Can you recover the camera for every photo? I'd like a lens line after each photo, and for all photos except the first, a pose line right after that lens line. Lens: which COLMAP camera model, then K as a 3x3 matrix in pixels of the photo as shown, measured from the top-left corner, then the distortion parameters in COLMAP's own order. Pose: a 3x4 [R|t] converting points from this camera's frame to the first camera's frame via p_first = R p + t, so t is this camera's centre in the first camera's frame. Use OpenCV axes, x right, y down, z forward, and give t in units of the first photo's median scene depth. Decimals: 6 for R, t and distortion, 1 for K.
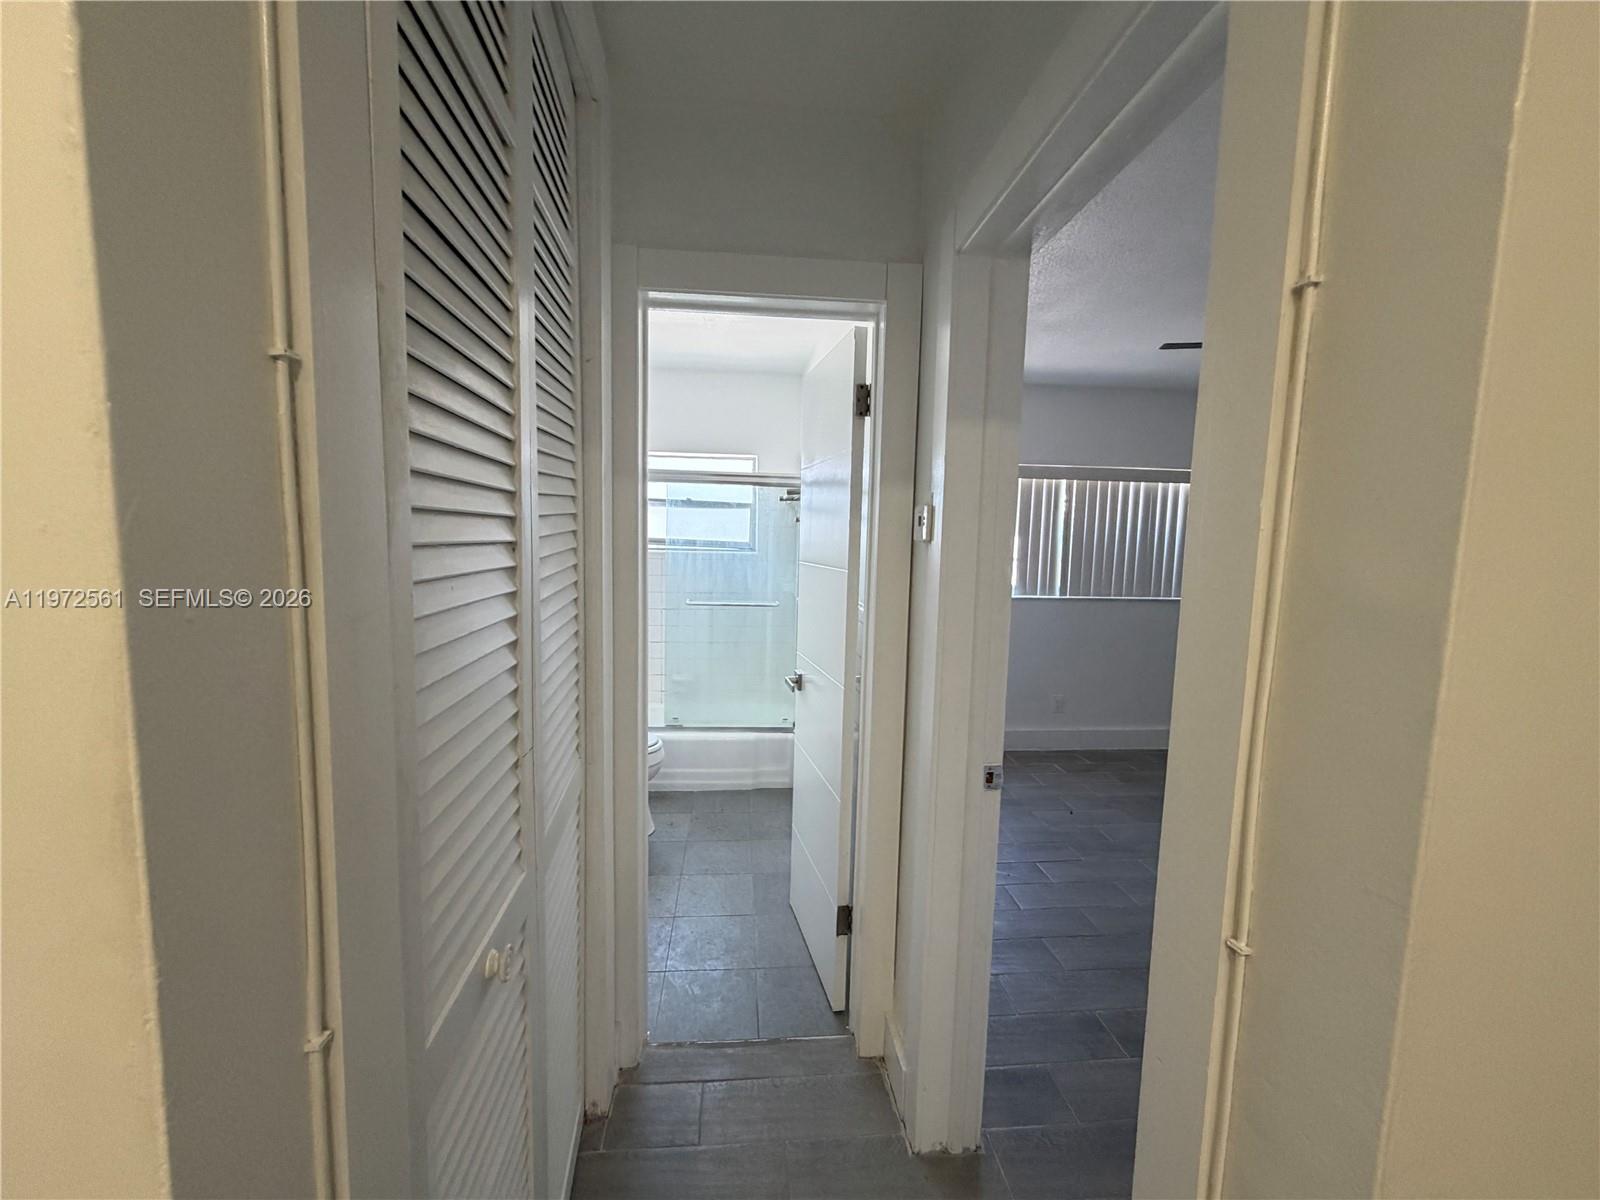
lens RADIAL K [[635.0, 0, 795.1], [0, 635.0, 598.3], [0, 0, 1]] dist [0.001863, 0.000146]
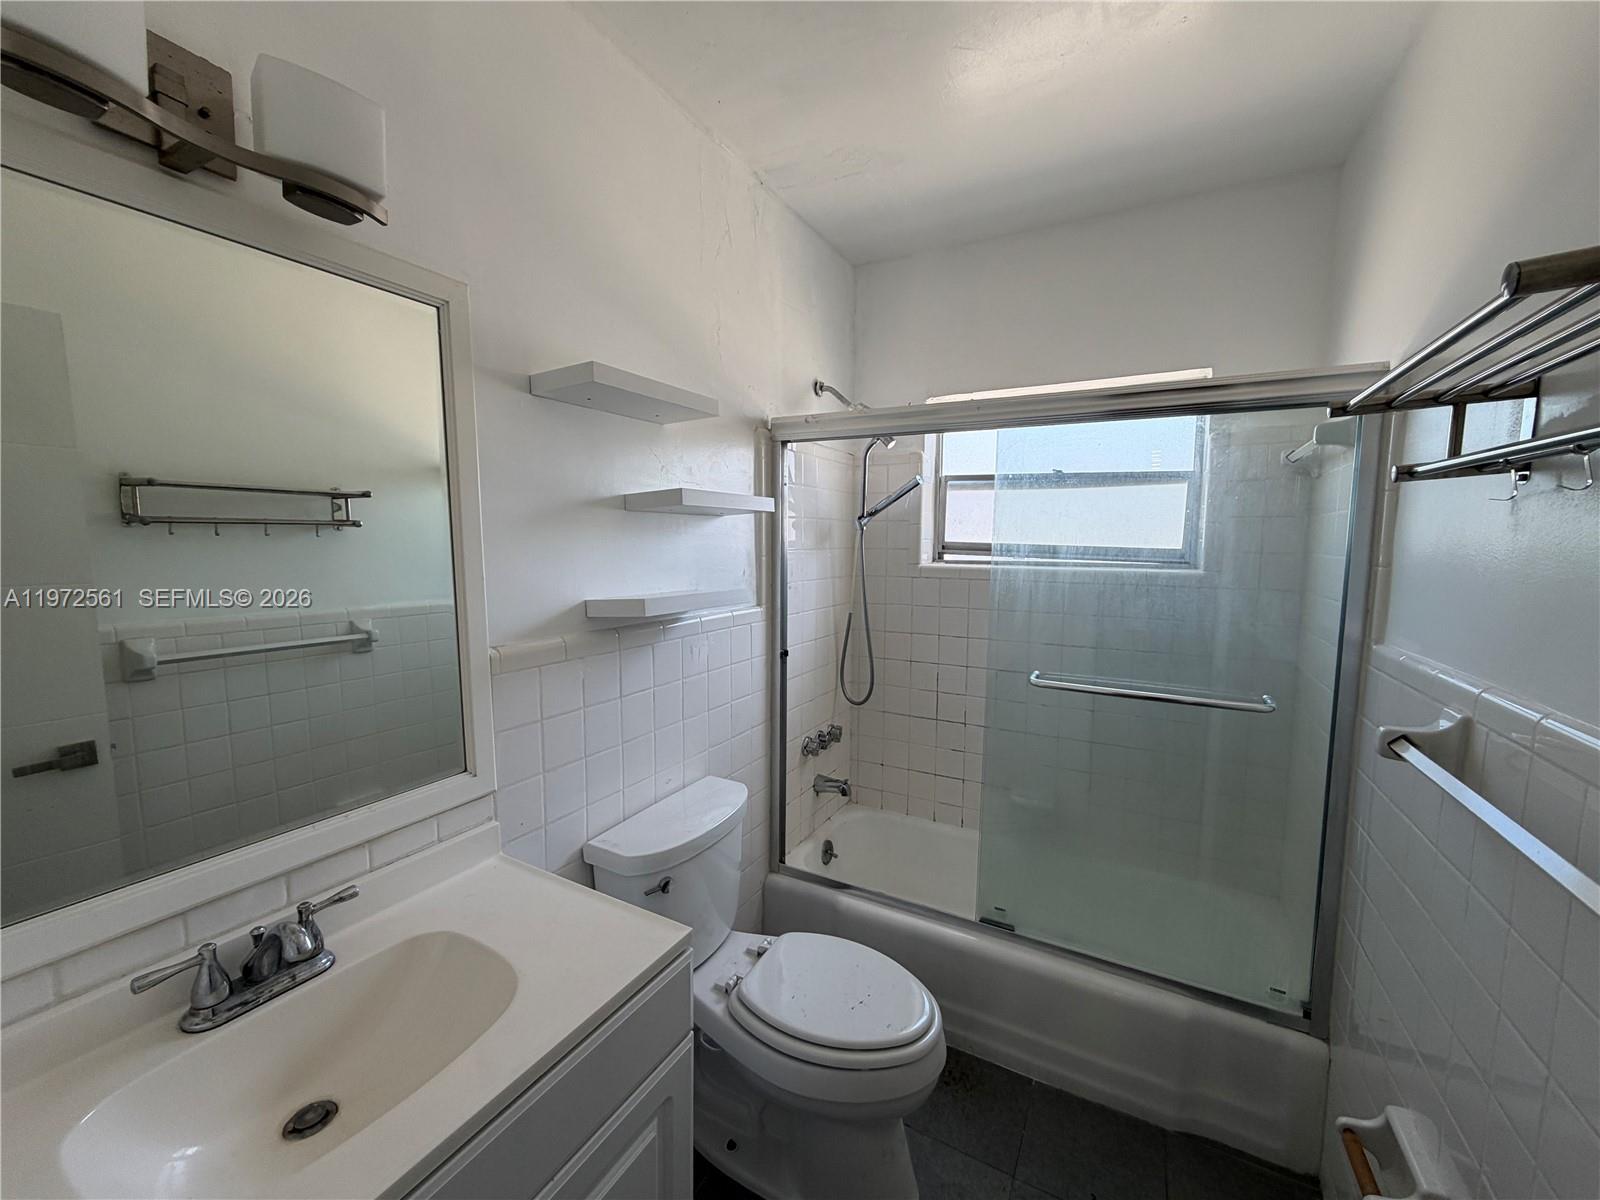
lens RADIAL K [[635.0, 0, 795.1], [0, 635.0, 598.3], [0, 0, 1]] dist [0.001863, 0.000146]
pose [[0.817511, 0.022193, -0.575485, -0.038580], [-0.035895, 0.999278, -0.012454, -0.037474], [0.574793, 0.030838, 0.817718, 0.488067]]
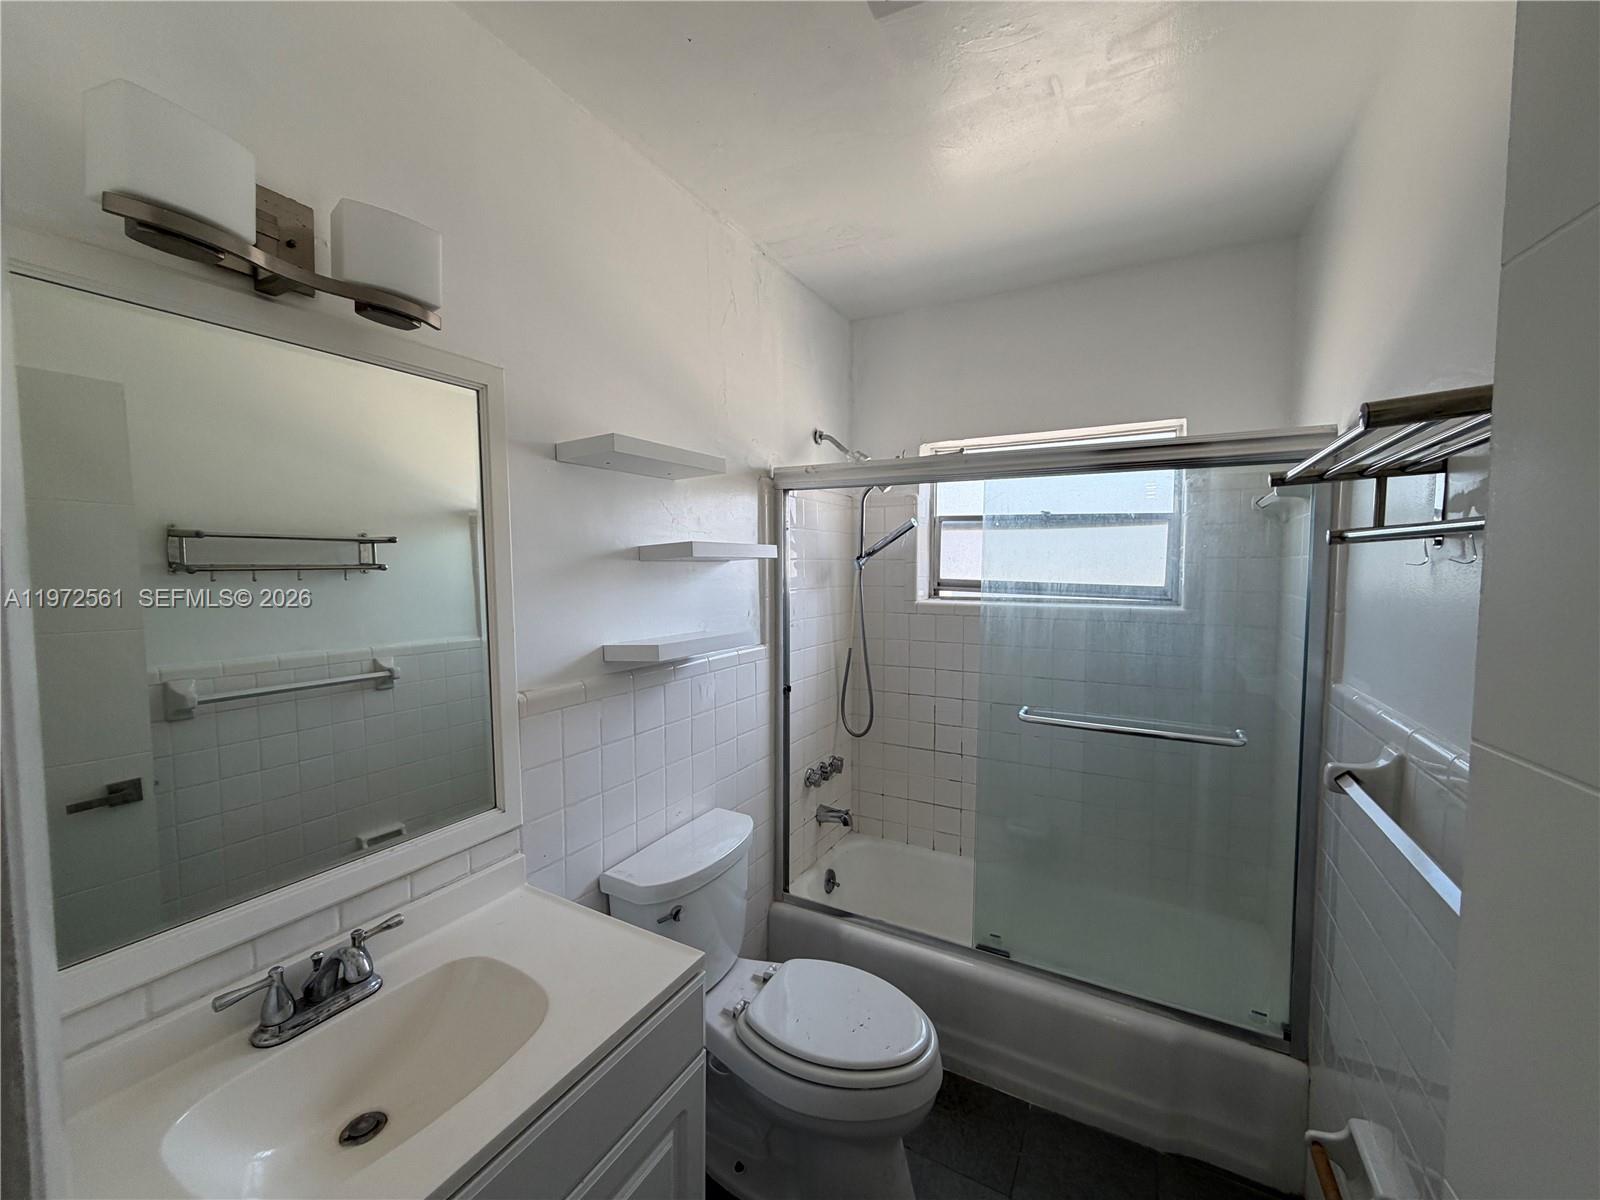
lens RADIAL K [[635.0, 0, 795.1], [0, 635.0, 598.3], [0, 0, 1]] dist [0.001863, 0.000146]
pose [[0.815246, -0.004798, -0.579095, -0.021489], [-0.029810, 0.998292, -0.050237, -0.049297], [0.578347, 0.058218, 0.813711, 0.464030]]
